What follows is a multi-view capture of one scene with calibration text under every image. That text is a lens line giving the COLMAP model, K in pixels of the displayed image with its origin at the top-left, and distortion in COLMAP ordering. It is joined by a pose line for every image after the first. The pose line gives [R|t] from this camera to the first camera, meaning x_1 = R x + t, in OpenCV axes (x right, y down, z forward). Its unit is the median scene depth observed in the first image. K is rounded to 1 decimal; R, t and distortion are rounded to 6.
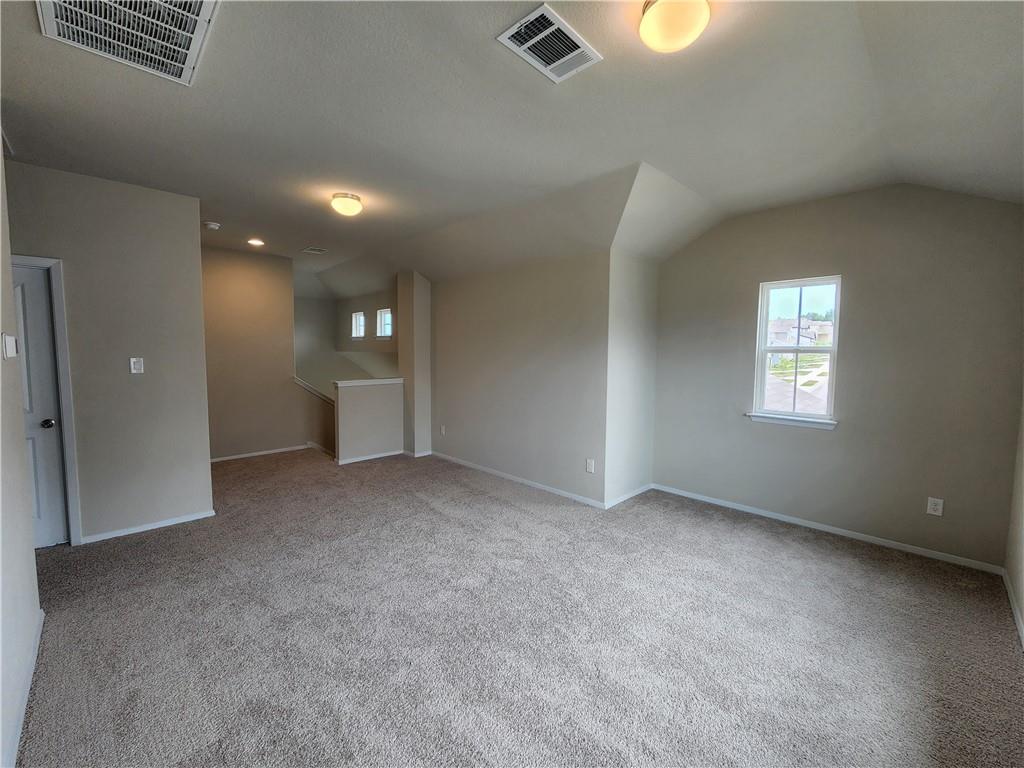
lens RADIAL K [[421.7, 0, 510.7], [0, 421.7, 380.5], [0, 0, 1]] dist [-0.006935, 0.001882]
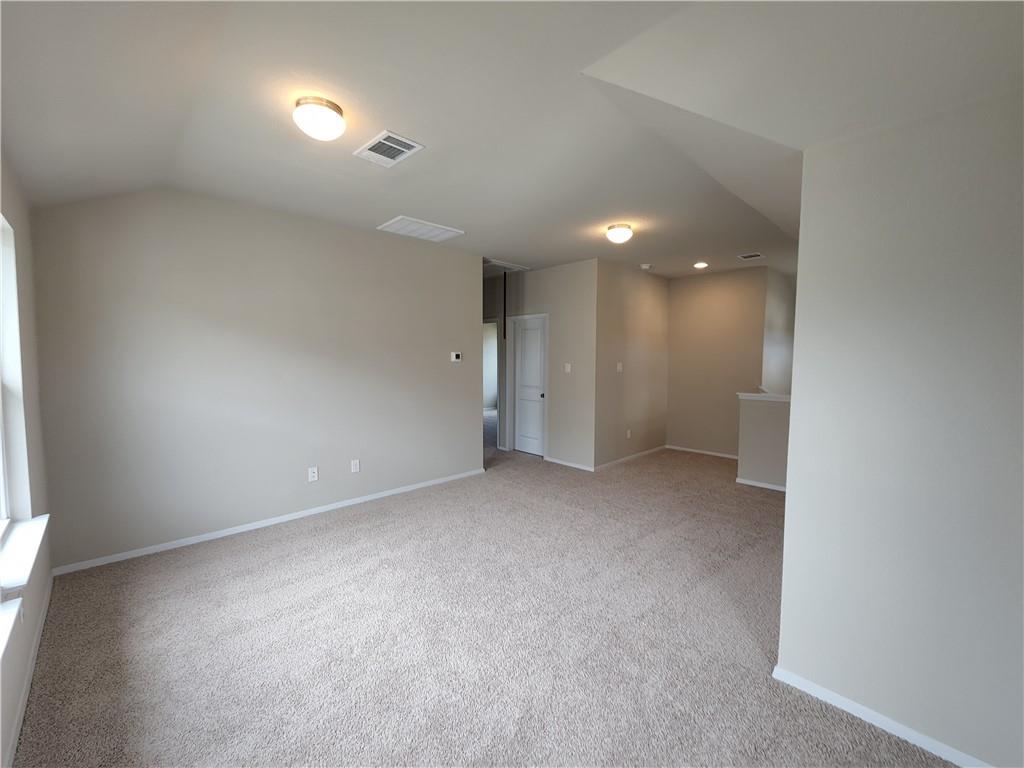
lens RADIAL K [[421.7, 0, 510.7], [0, 421.7, 386.1], [0, 0, 1]] dist [-0.006935, 0.001882]
pose [[-0.005437, 0.063118, -0.997991, 0.764510], [-0.078319, 0.994914, 0.063350, -0.048448], [0.996914, 0.078506, -0.000466, 0.709887]]
